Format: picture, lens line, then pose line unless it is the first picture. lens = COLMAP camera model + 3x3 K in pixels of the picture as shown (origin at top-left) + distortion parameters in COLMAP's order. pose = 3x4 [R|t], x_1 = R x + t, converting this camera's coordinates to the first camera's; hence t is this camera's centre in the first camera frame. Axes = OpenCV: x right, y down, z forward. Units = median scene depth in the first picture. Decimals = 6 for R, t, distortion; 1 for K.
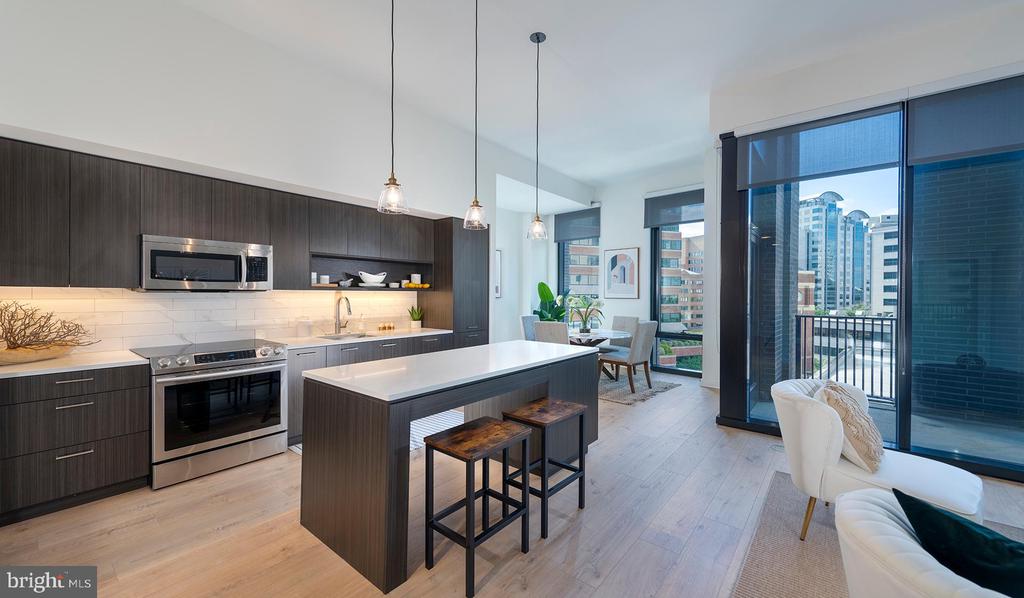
lens RADIAL K [[399.8, 0, 512.0], [0, 399.8, 299.0], [0, 0, 1]] dist [-0.000061, -0.000003]
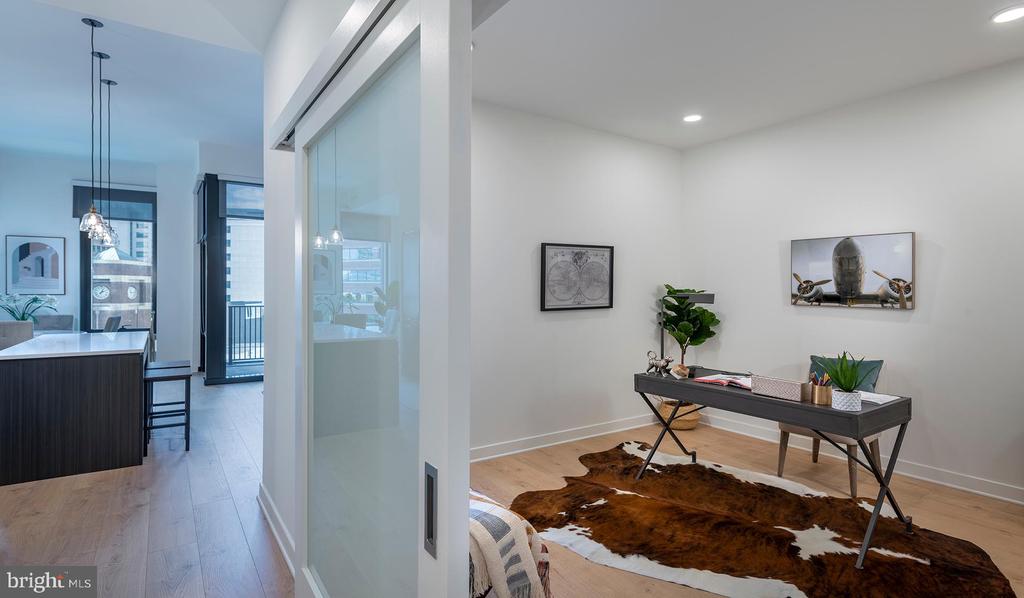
lens RADIAL K [[509.5, 0, 512.0], [0, 509.5, 299.0], [0, 0, 1]] dist [-0.000236, -0.000061]
pose [[0.281764, -0.014038, 0.959381, -0.476059], [0.008193, 0.999892, 0.012224, 0.002274], [-0.959449, 0.004416, 0.281849, -0.269468]]
